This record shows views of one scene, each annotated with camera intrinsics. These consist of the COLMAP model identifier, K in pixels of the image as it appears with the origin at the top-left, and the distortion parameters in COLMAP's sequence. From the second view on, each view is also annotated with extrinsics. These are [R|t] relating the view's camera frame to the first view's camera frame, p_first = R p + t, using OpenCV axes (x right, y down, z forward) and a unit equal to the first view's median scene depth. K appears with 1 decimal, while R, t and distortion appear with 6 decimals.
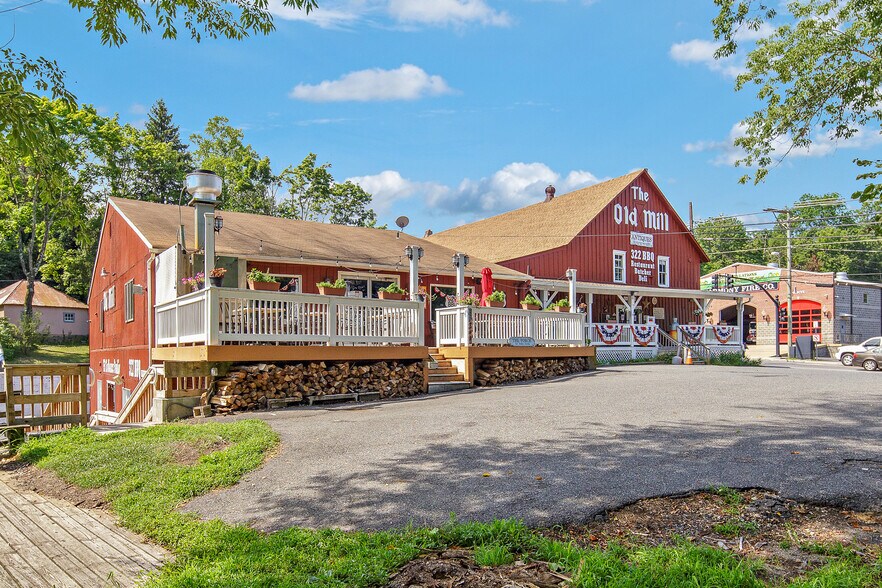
lens RADIAL K [[636.9, 0, 440.5], [0, 636.9, 351.1], [0, 0, 1]] dist [0.001173, -0.000653]
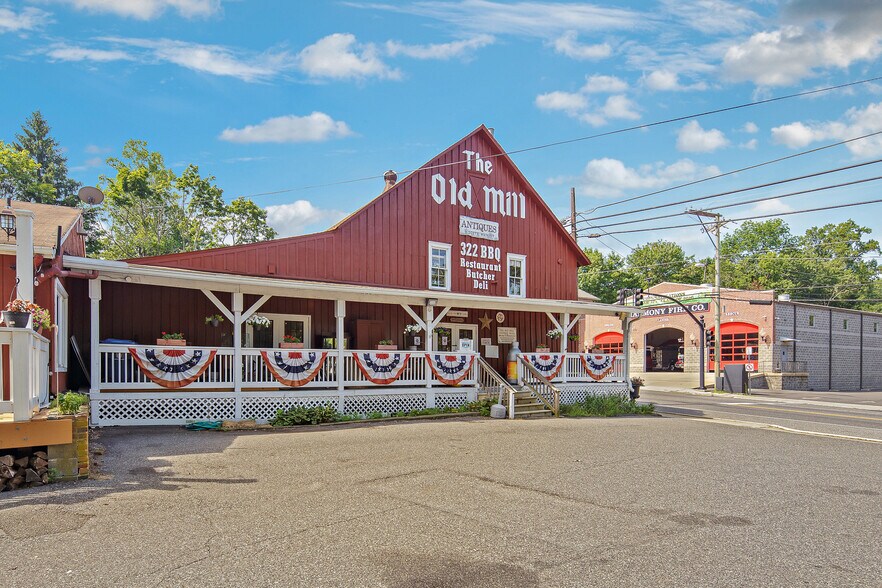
lens RADIAL K [[525.3, 0, 399.4], [0, 525.3, 372.8], [0, 0, 1]] dist [0.000172, 0.000666]
pose [[0.997551, 0.008420, -0.069440, 0.268400], [-0.007850, 0.999933, 0.008471, -0.022300], [0.069507, -0.007905, 0.997550, 0.421155]]
